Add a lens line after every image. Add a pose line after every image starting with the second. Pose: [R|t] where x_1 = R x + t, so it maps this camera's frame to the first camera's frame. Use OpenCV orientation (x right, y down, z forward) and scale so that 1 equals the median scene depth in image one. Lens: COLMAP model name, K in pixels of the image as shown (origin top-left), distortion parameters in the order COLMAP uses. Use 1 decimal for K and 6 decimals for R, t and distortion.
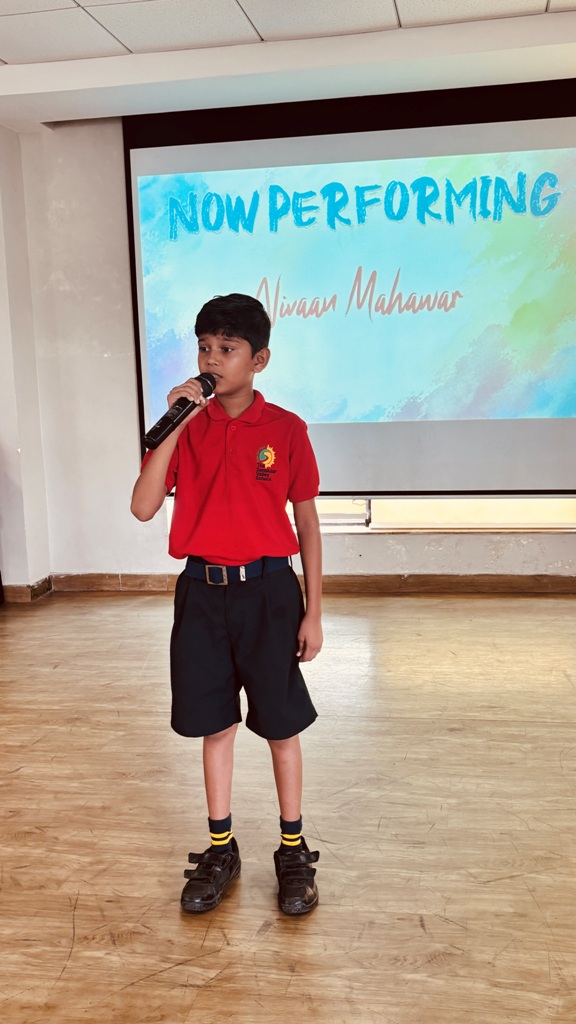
lens RADIAL K [[969.7, 0, 292.1], [0, 969.7, 525.3], [0, 0, 1]] dist [0.018409, 0.000000]
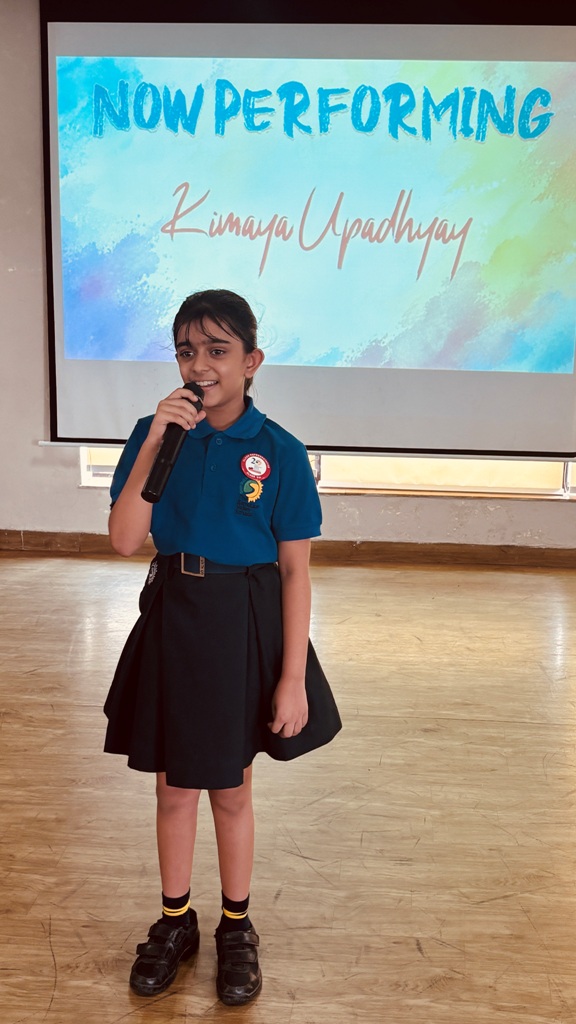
lens RADIAL K [[1175.2, 0, 296.9], [0, 1175.2, 535.6], [0, 0, 1]] dist [0.009279, 0.000000]
pose [[0.993908, 0.024086, 0.107552, -0.056312], [-0.032834, 0.996228, 0.080317, -0.041038], [-0.105212, -0.083359, 0.990950, -0.053369]]
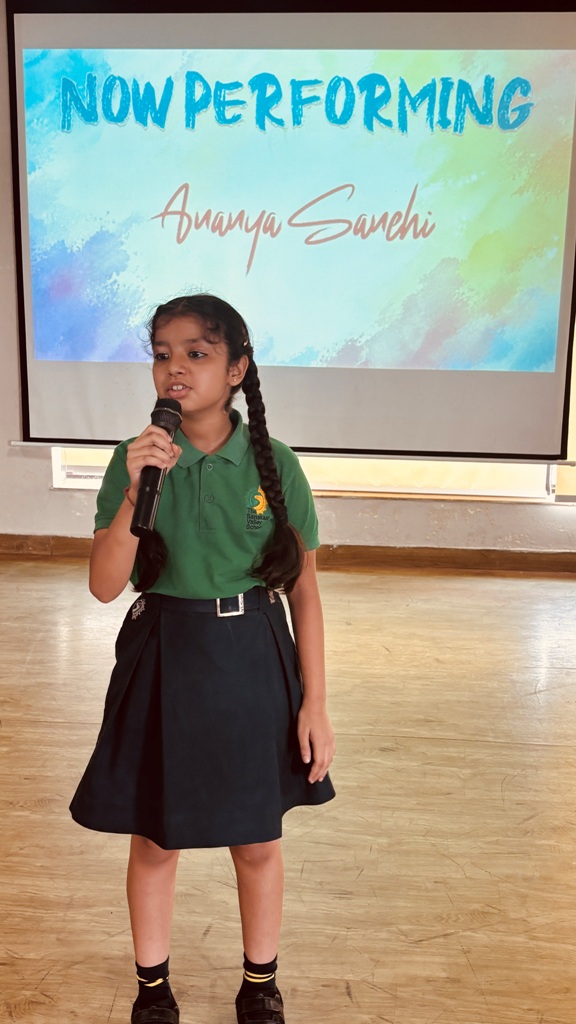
lens RADIAL K [[1175.2, 0, 284.1], [0, 1175.2, 535.9], [0, 0, 1]] dist [0.009279, 0.000000]
pose [[0.996309, 0.024813, 0.082179, -0.013573], [-0.032325, 0.995292, 0.091372, -0.054883], [-0.079525, -0.093692, 0.992420, -0.029044]]
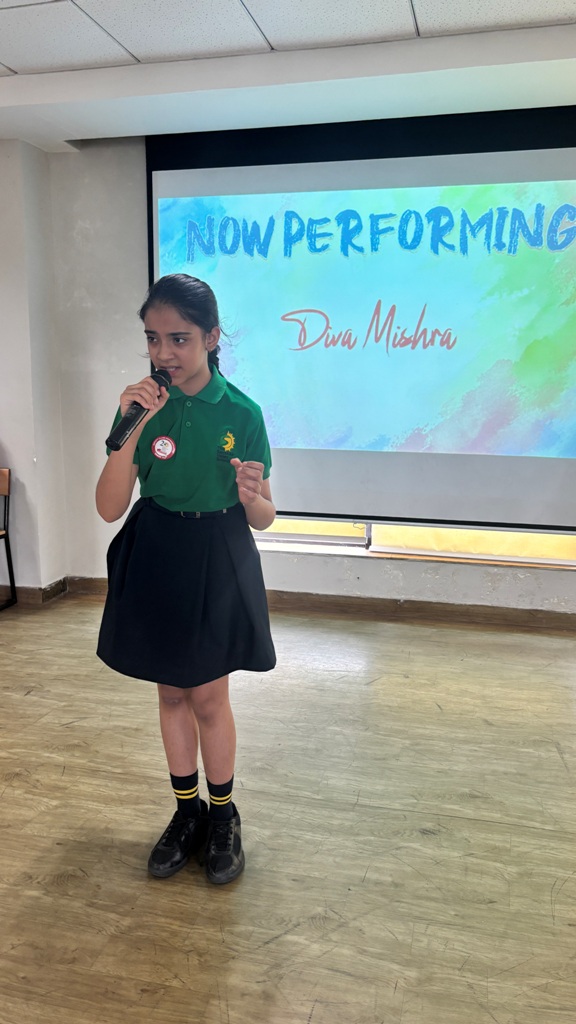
lens RADIAL K [[752.9, 0, 298.8], [0, 752.9, 508.3], [0, 0, 1]] dist [0.026840, -0.007151]
pose [[0.997231, 0.053188, -0.051974, 0.049520], [-0.052510, 0.998518, 0.014325, -0.055649], [0.052659, -0.011556, 0.998546, 0.222010]]
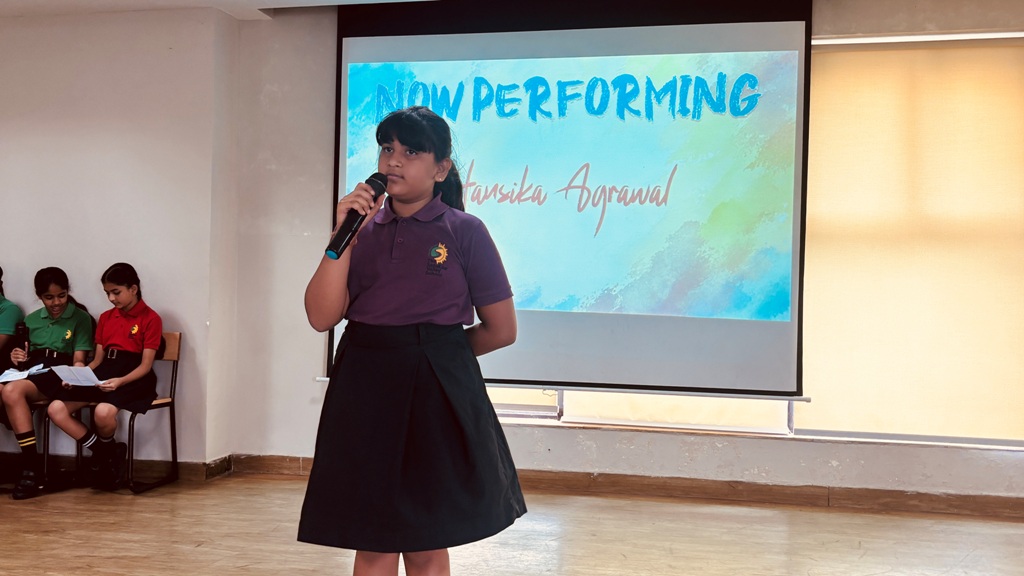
lens RADIAL K [[946.7, 0, 520.1], [0, 946.7, 298.7], [0, 0, 1]] dist [0.050532, 0.000000]
pose [[0.997982, 0.050943, -0.037895, 0.076478], [-0.055982, 0.987601, -0.146662, 0.024116], [0.029954, 0.148488, 0.988460, 0.053257]]
